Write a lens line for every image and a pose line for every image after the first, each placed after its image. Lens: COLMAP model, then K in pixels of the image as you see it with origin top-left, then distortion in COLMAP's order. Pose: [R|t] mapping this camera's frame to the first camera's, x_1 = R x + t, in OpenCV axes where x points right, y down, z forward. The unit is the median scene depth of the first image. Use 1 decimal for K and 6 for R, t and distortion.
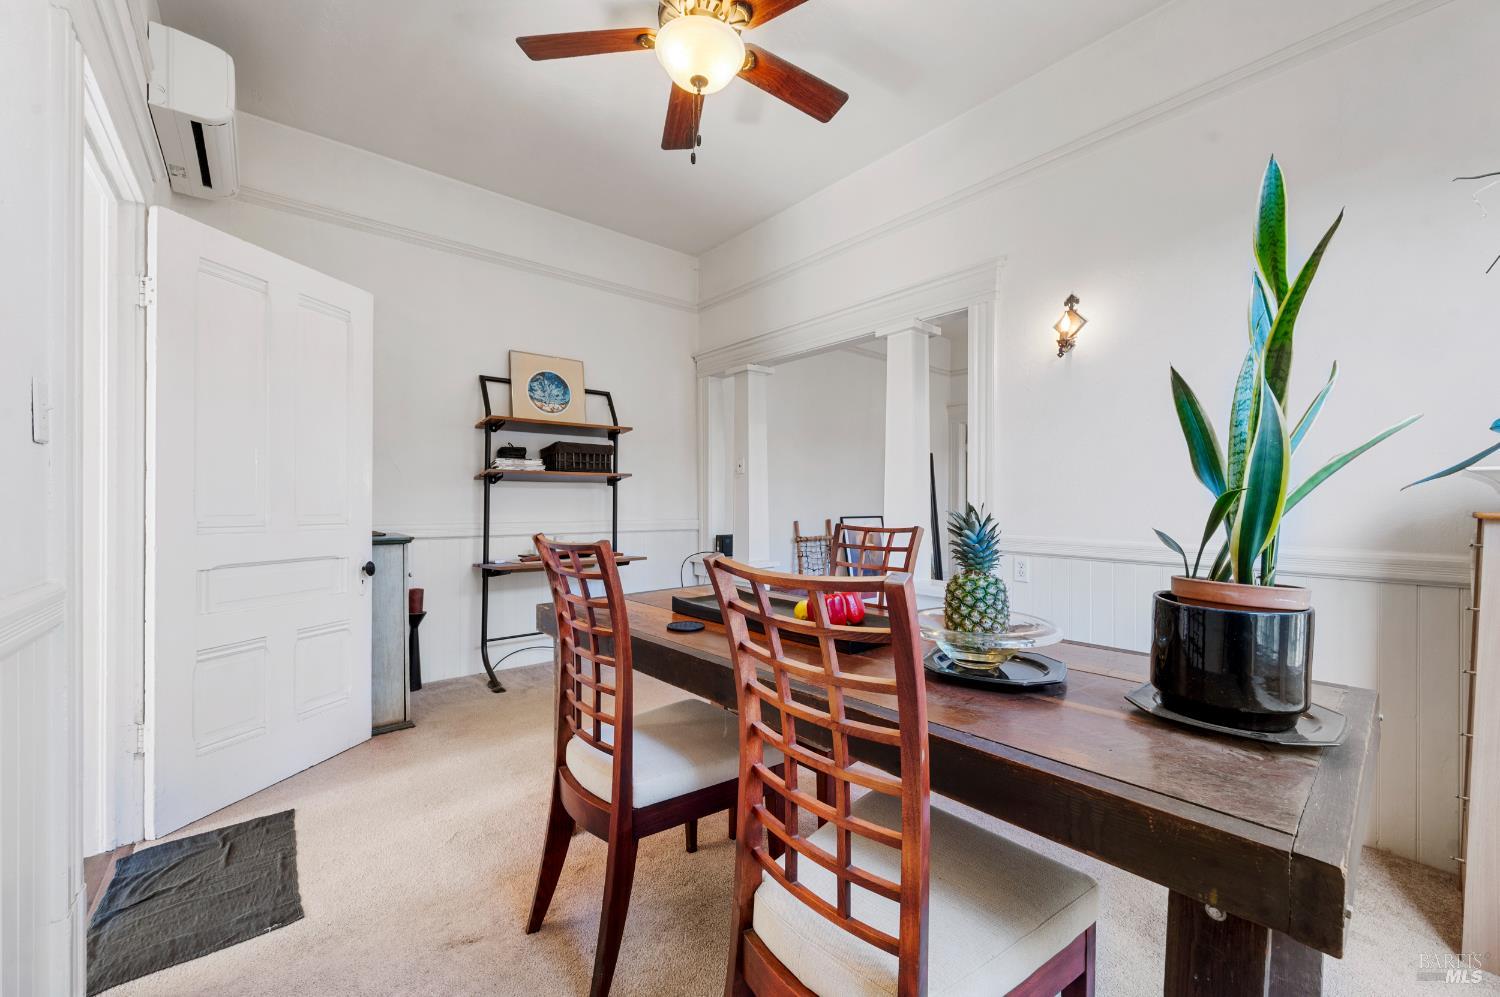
lens RADIAL K [[597.8, 0, 761.5], [0, 597.8, 506.6], [0, 0, 1]] dist [-0.002165, -0.000694]
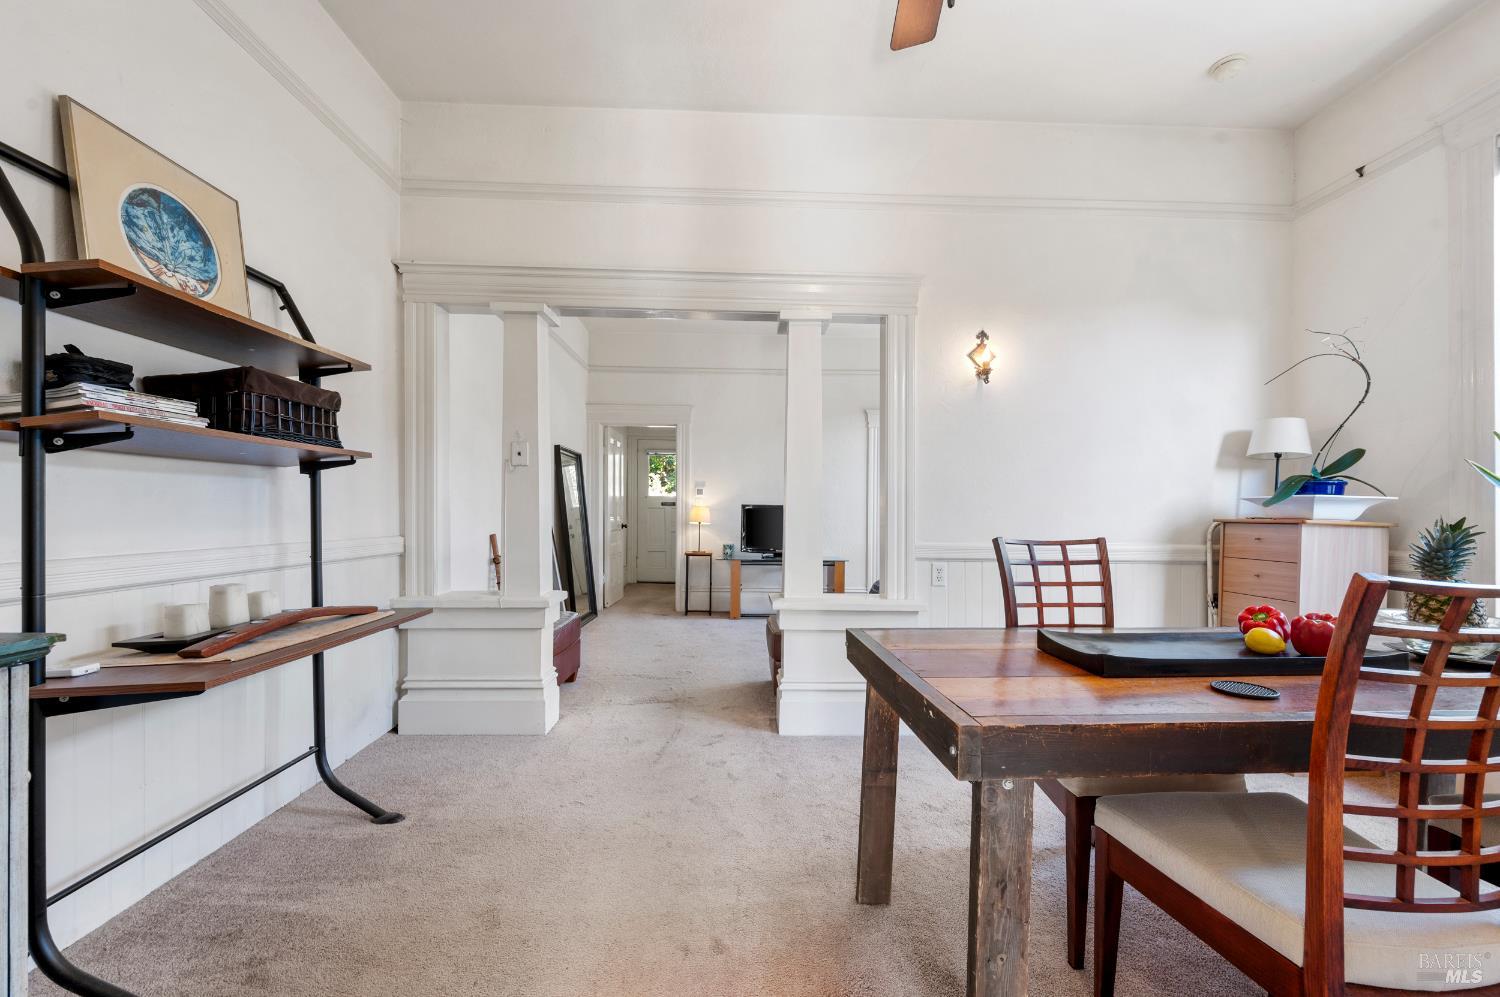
lens RADIAL K [[597.8, 0, 740.5], [0, 597.8, 513.7], [0, 0, 1]] dist [-0.002165, -0.000694]
pose [[0.621876, 0.000404, 0.783116, -0.455776], [-0.002001, 0.999997, 0.001073, -0.003098], [-0.783113, -0.002234, 0.621875, 0.446829]]
